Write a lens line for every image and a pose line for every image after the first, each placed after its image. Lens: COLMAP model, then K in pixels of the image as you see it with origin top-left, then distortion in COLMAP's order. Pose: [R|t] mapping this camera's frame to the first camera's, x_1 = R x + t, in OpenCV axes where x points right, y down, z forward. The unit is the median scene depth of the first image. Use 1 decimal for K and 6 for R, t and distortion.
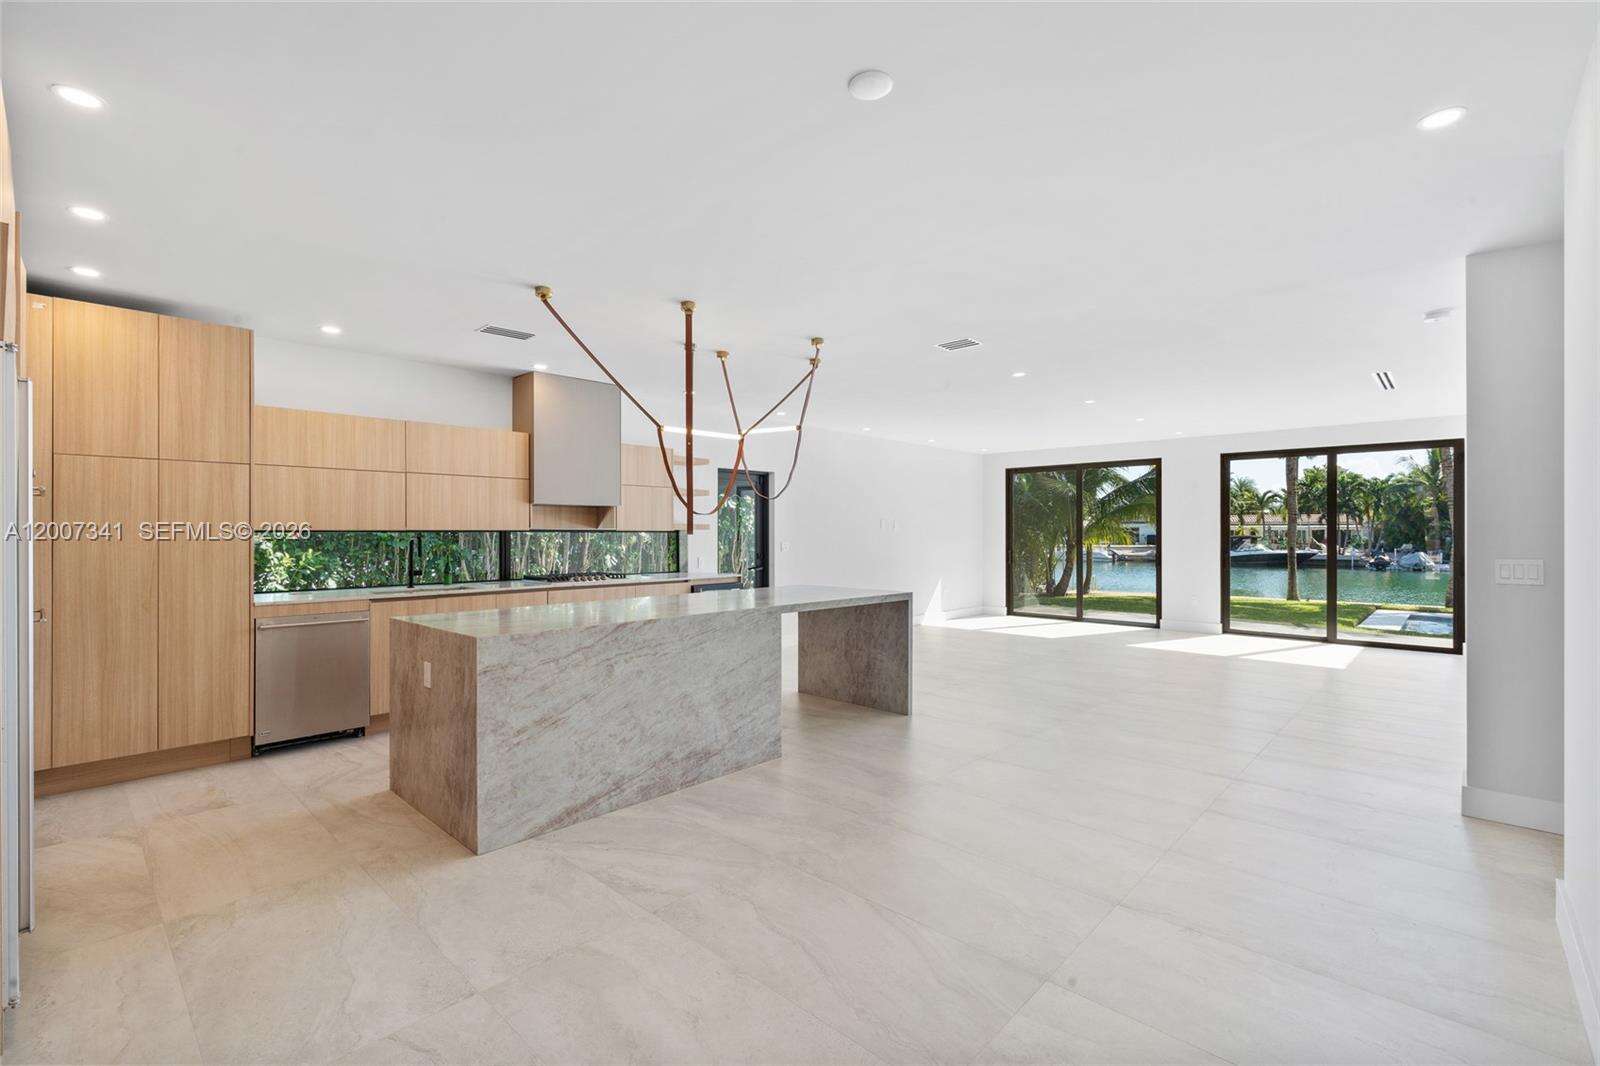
lens RADIAL K [[712.2, 0, 803.9], [0, 712.2, 526.1], [0, 0, 1]] dist [0.000245, 0.000268]
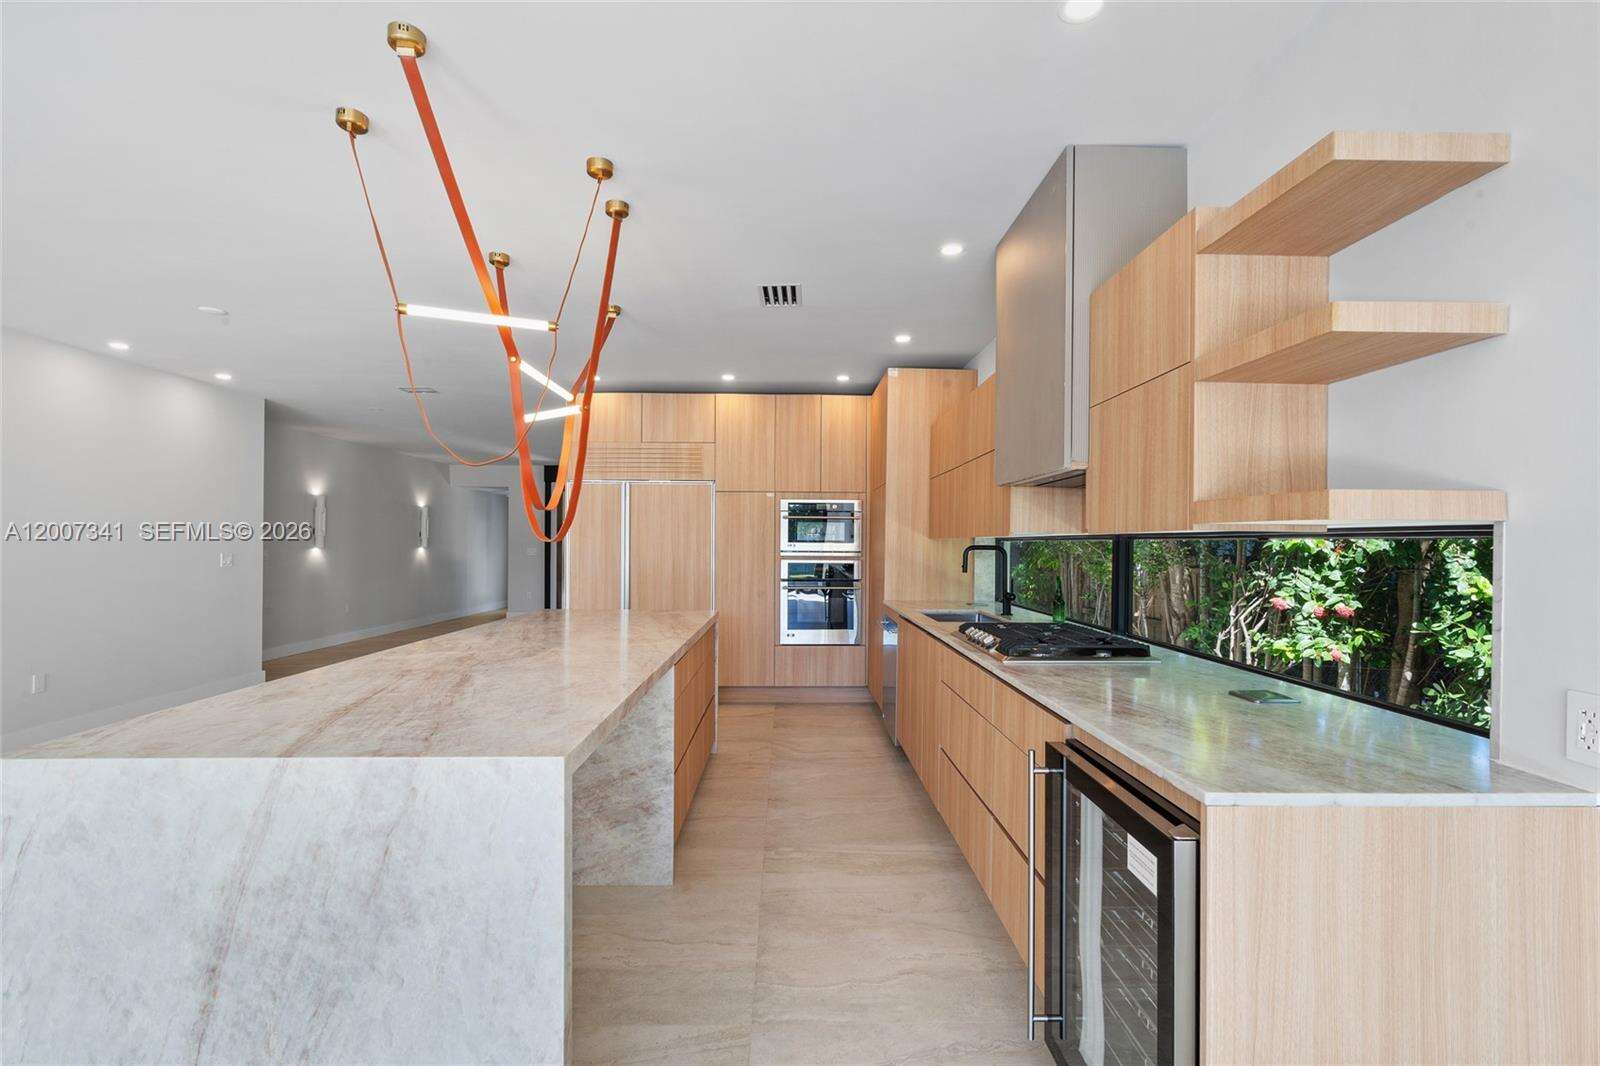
lens RADIAL K [[718.1, 0, 803.4], [0, 718.1, 537.2], [0, 0, 1]] dist [-0.000773, -0.000172]
pose [[-0.711510, -0.004864, -0.702659, 0.112243], [0.002604, 0.999951, -0.009559, 0.010080], [0.702671, -0.008631, -0.711463, 1.265047]]
